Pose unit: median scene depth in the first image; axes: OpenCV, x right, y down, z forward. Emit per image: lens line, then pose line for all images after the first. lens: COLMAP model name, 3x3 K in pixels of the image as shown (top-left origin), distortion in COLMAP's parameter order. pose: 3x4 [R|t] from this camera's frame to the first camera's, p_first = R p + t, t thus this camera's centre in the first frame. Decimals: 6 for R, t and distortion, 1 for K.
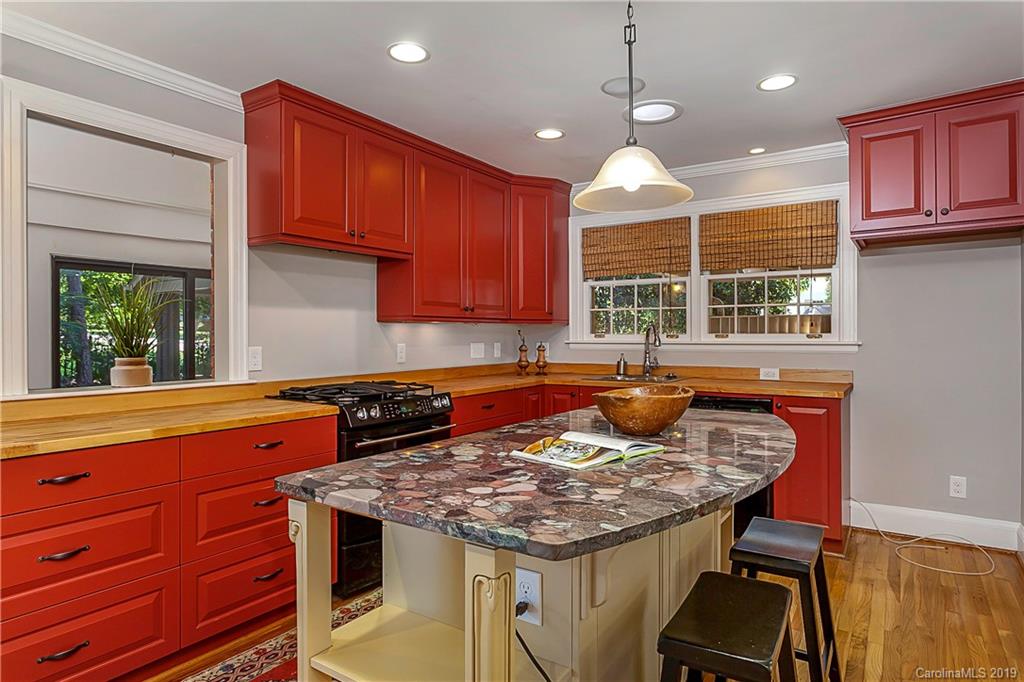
lens RADIAL K [[616.7, 0, 512.0], [0, 616.7, 341.0], [0, 0, 1]] dist [0.000295, 0.000160]
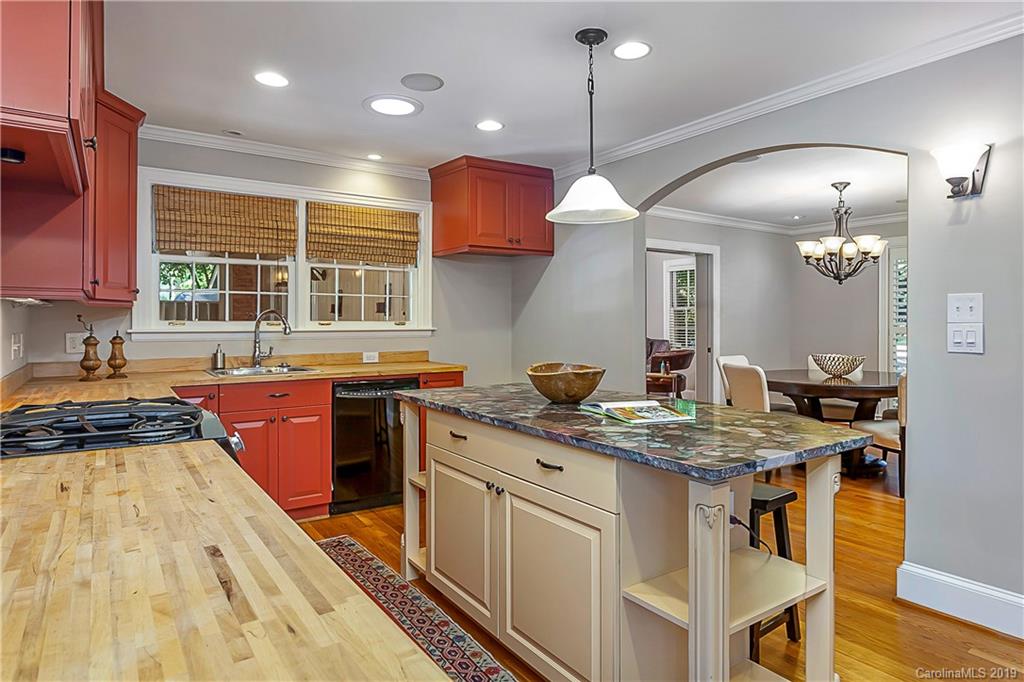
lens RADIAL K [[610.2, 0, 533.2], [0, 610.2, 319.8], [0, 0, 1]] dist [-0.000982, -0.000181]
pose [[0.341214, 0.005422, 0.939970, -0.481388], [0.007581, 0.999935, -0.008520, -0.002793], [-0.939955, 0.010033, 0.341151, 0.321282]]
